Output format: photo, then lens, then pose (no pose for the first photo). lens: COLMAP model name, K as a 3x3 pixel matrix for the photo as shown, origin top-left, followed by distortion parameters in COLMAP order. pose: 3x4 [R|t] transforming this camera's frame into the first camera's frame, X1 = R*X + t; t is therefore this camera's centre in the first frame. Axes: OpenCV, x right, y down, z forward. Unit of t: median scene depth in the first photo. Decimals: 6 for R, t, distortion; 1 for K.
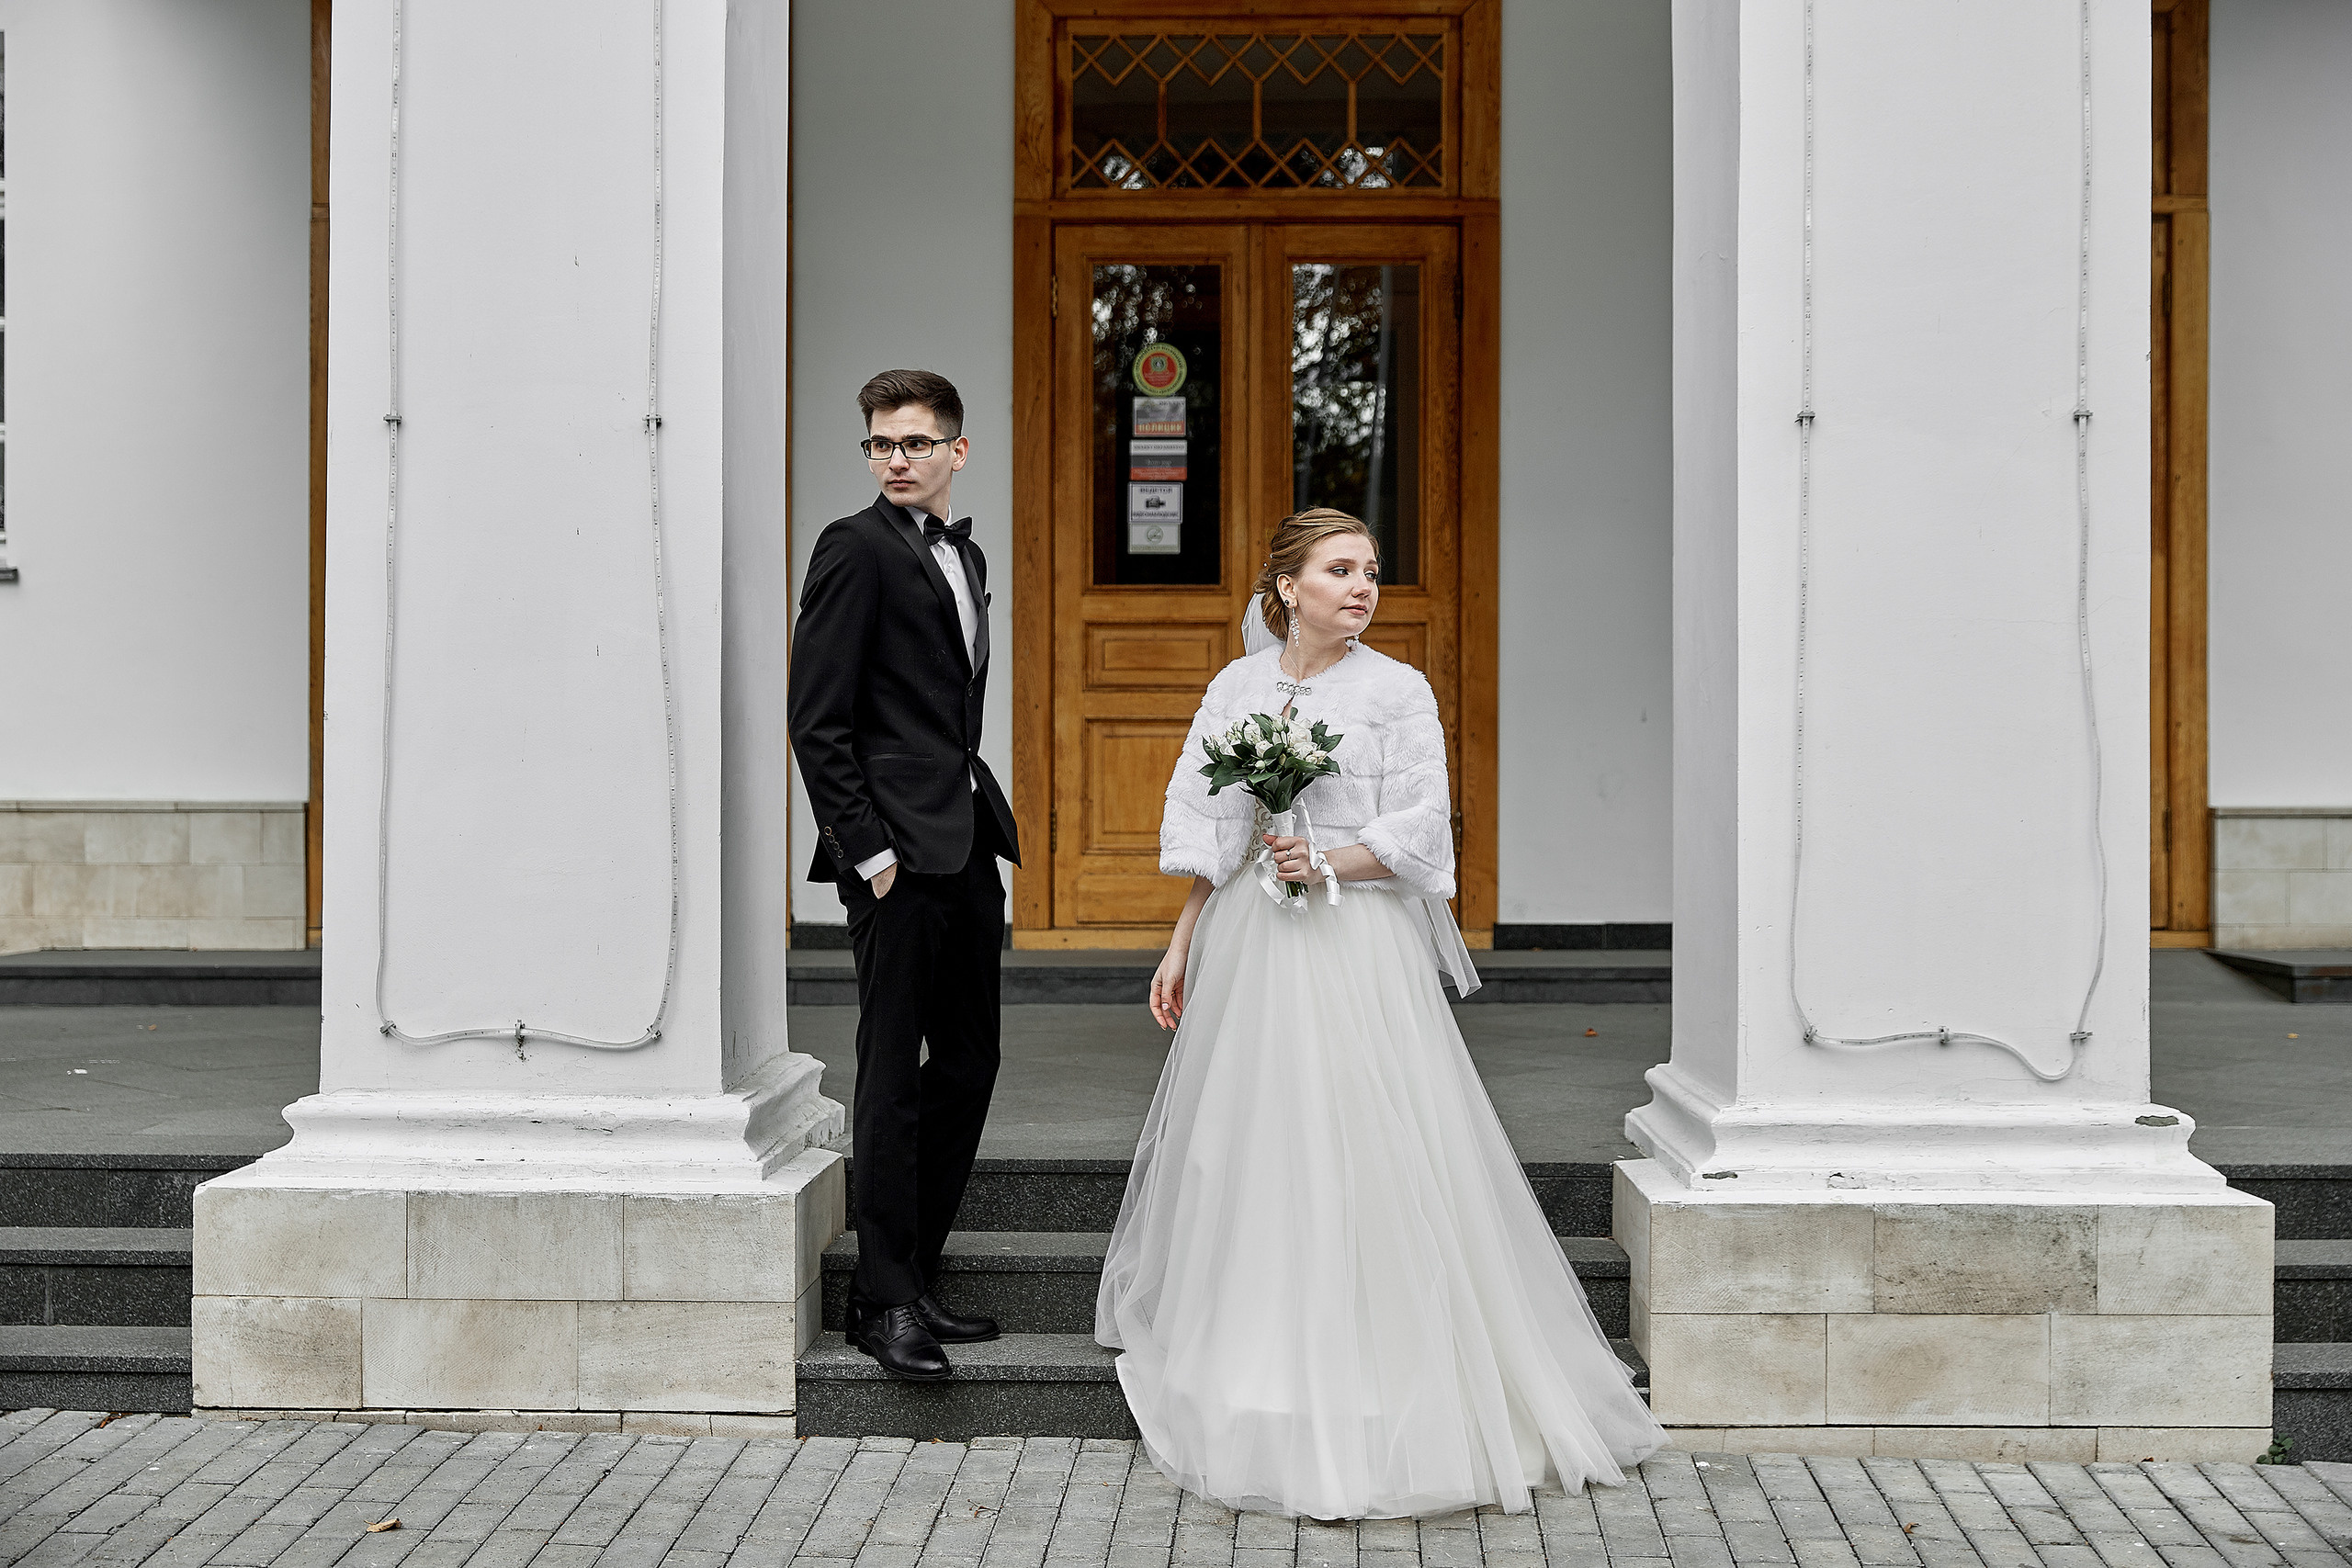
lens RADIAL K [[2921.8, 0, 1171.7], [0, 2921.8, 778.4], [0, 0, 1]] dist [-0.024475, 0.000000]
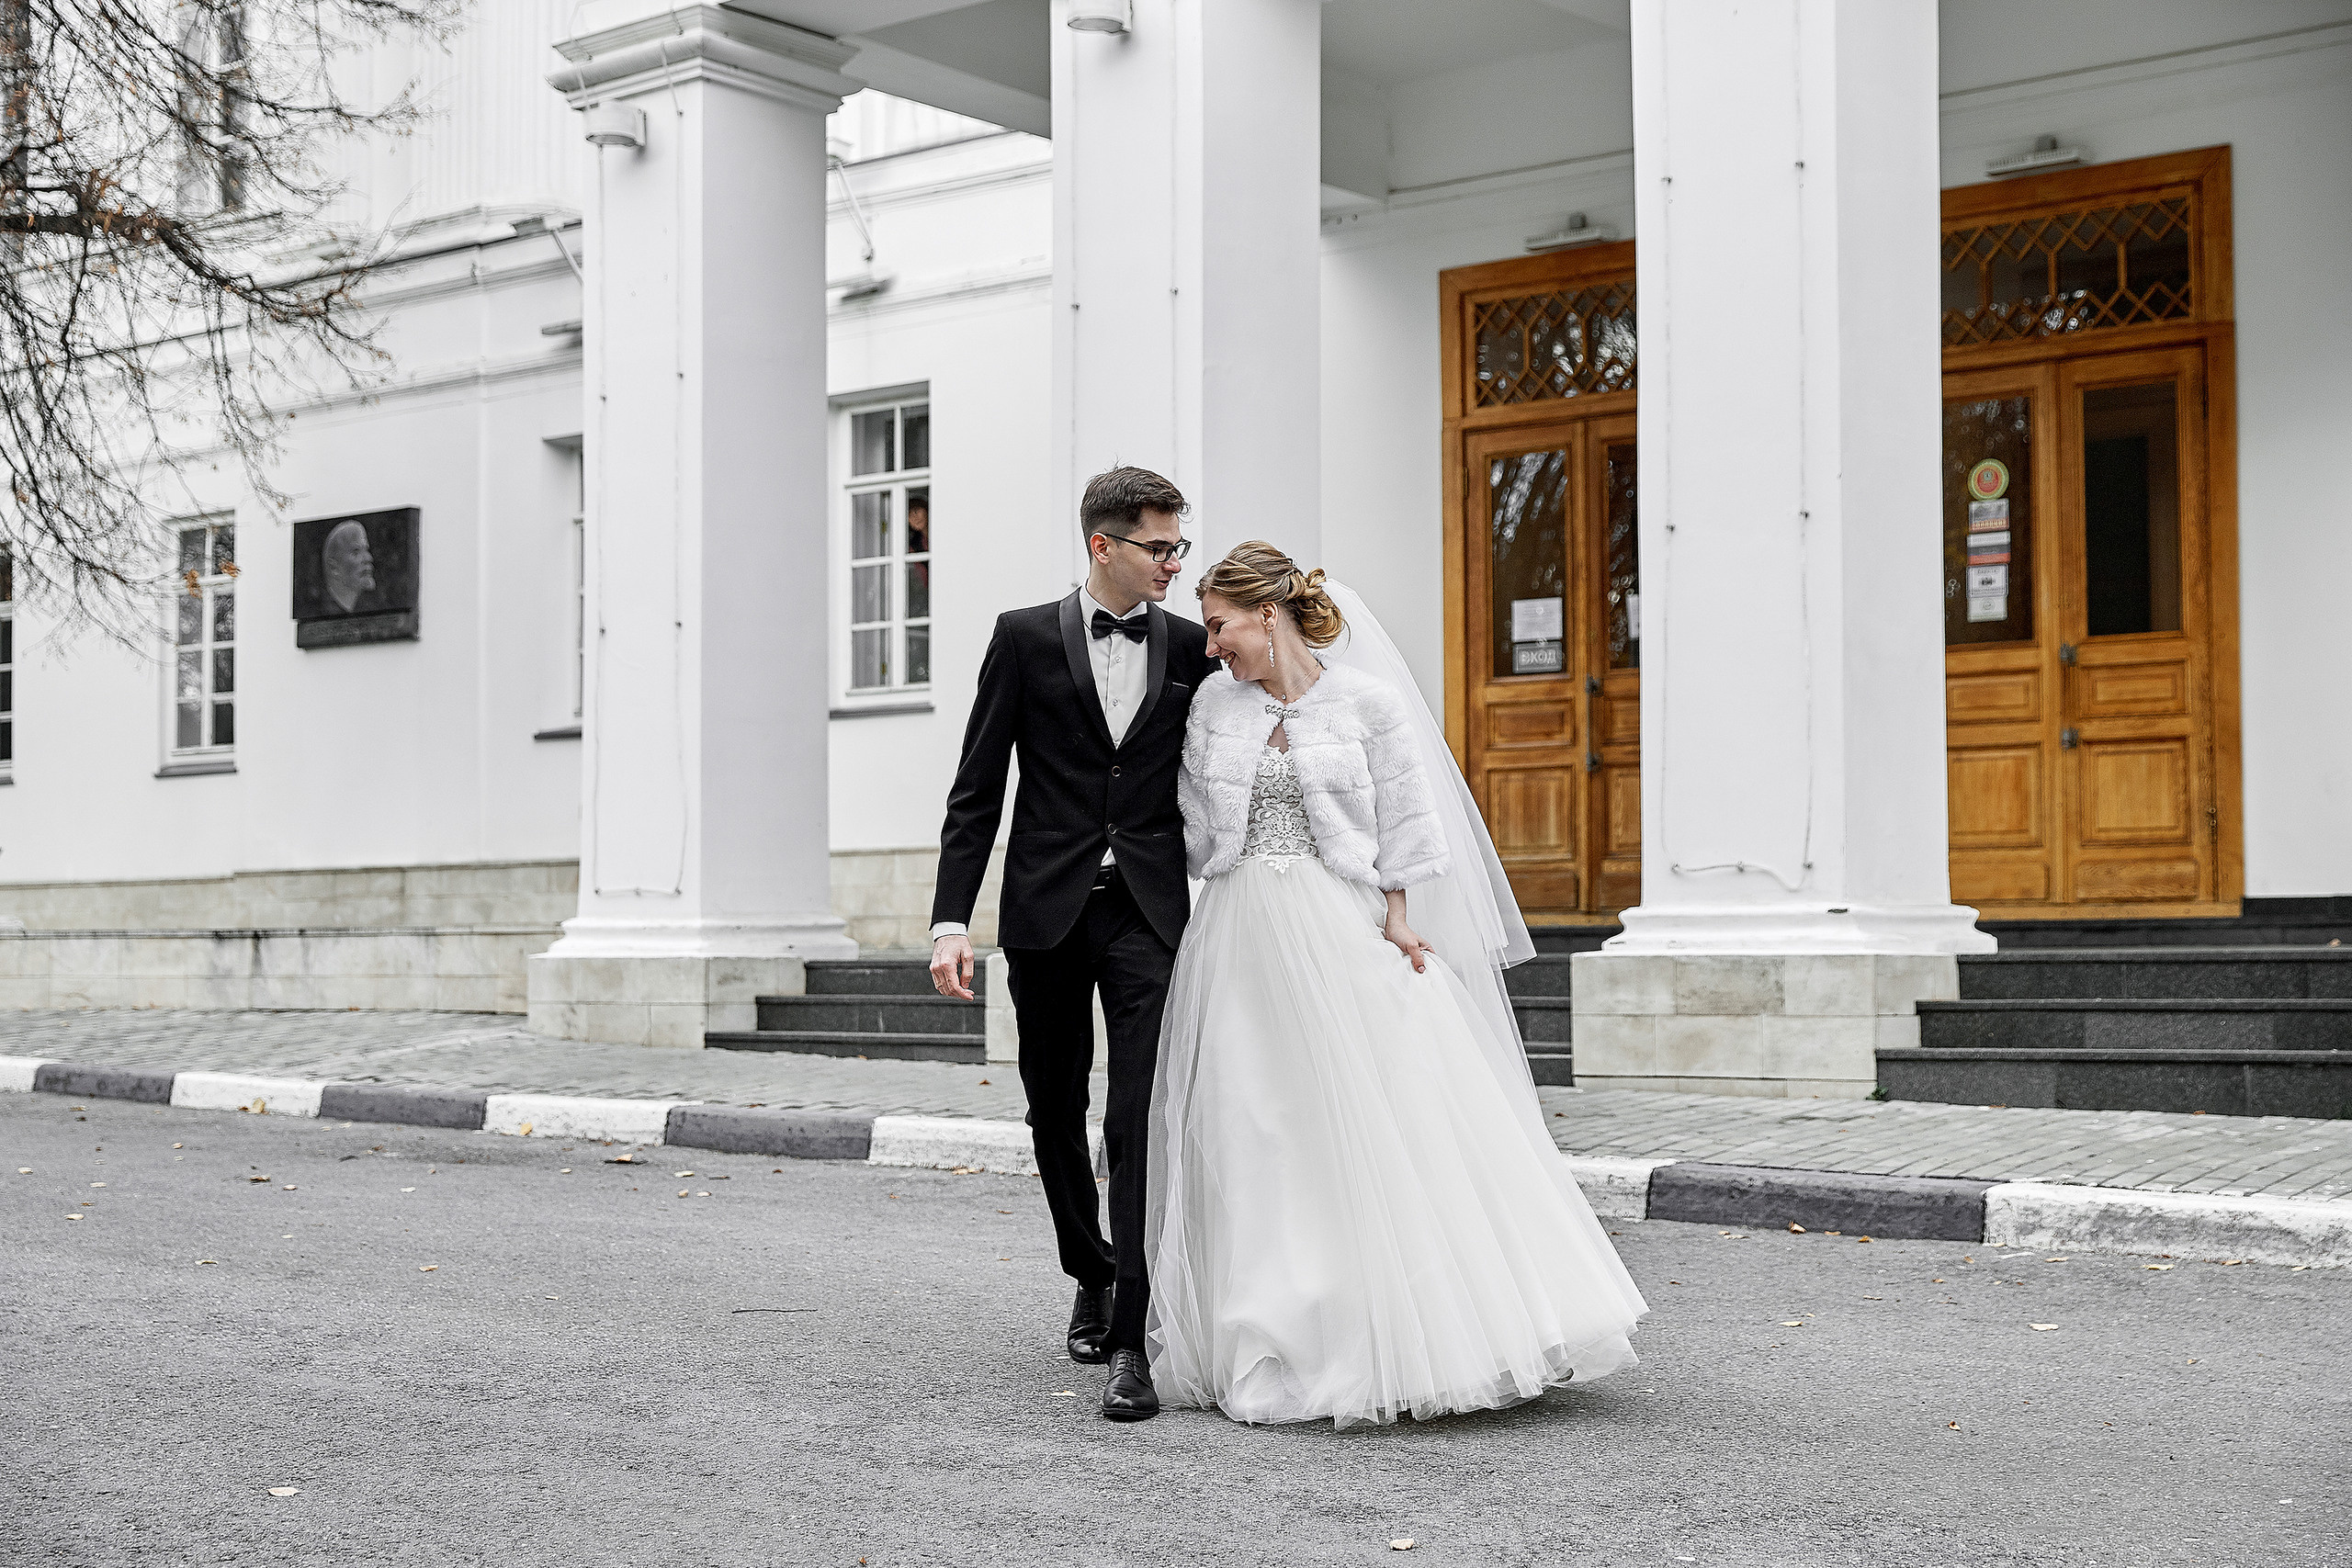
lens RADIAL K [[3409.0, 0, 1155.9], [0, 3409.0, 794.6], [0, 0, 1]] dist [-0.010843, 0.000000]
pose [[0.790589, -0.035823, -0.611298, 1.245272], [0.009395, 0.998879, -0.046386, 0.135985], [0.612275, 0.030929, 0.790040, -0.859545]]
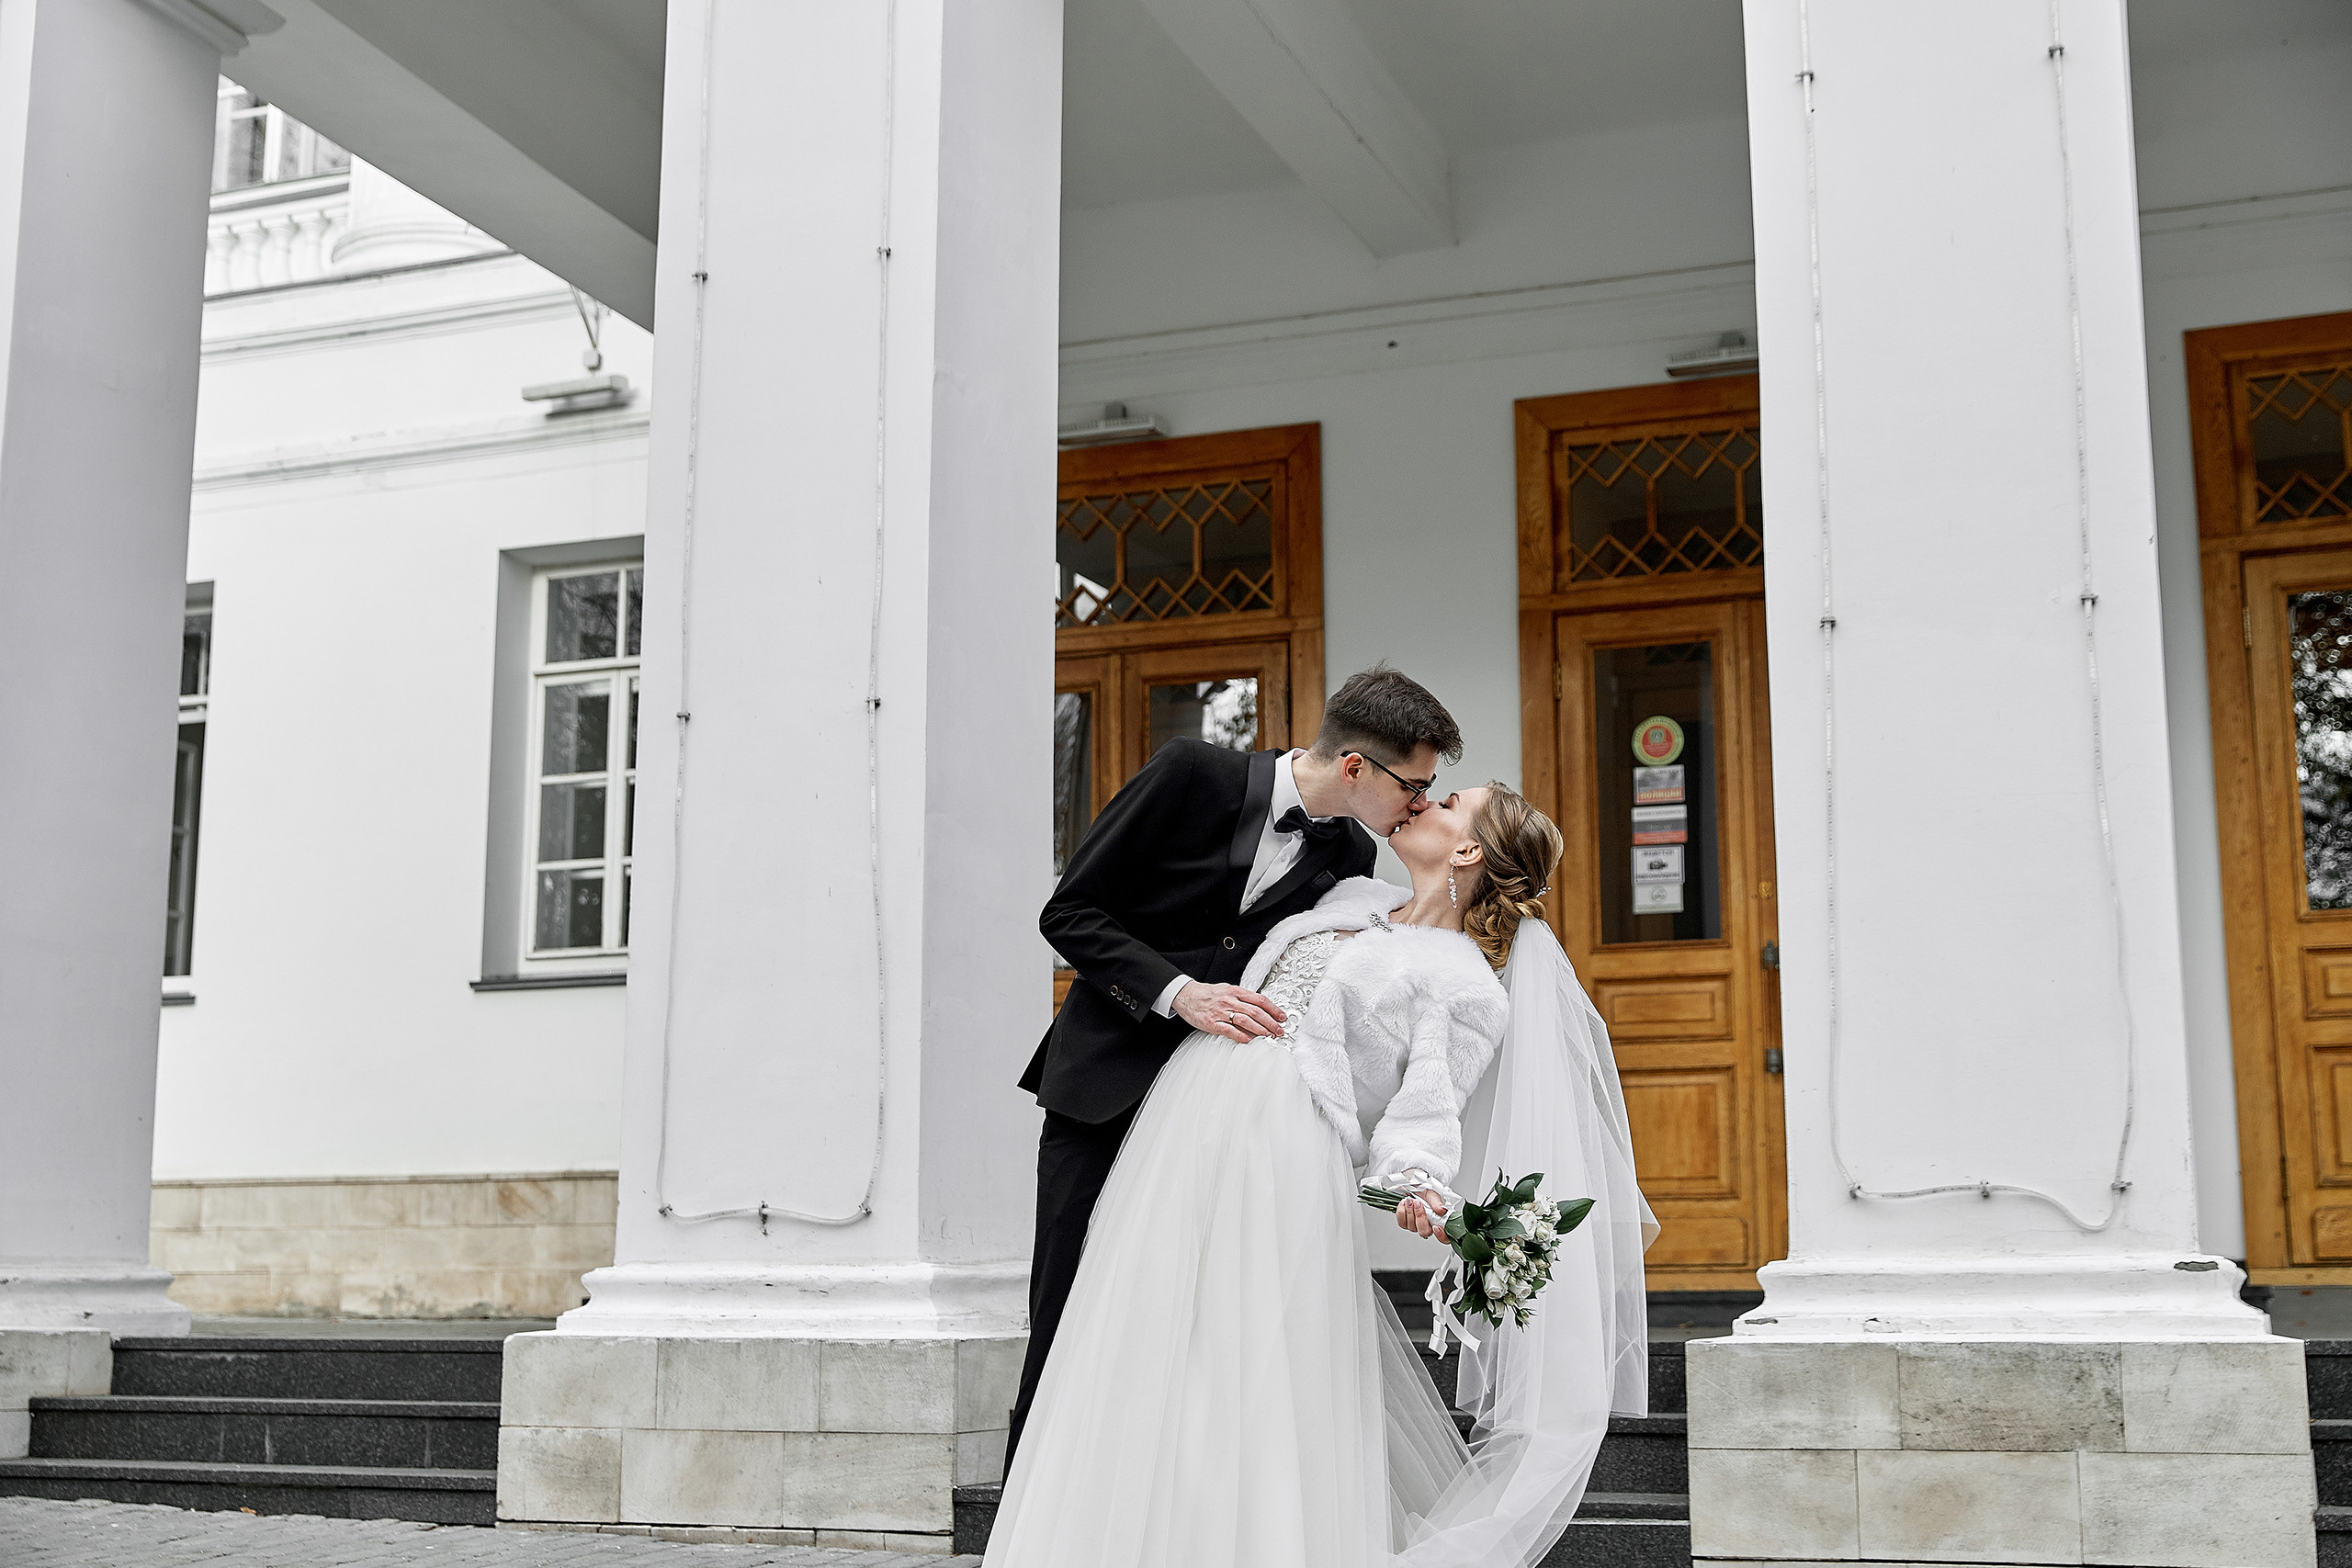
lens RADIAL K [[2907.9, 0, 1177.4], [0, 2907.9, 783.7], [0, 0, 1]] dist [-0.030076, 0.000000]
pose [[0.946492, -0.061475, -0.316817, 0.325160], [0.003504, 0.983590, -0.180386, 0.130157], [0.322707, 0.169623, 0.931176, -0.081666]]
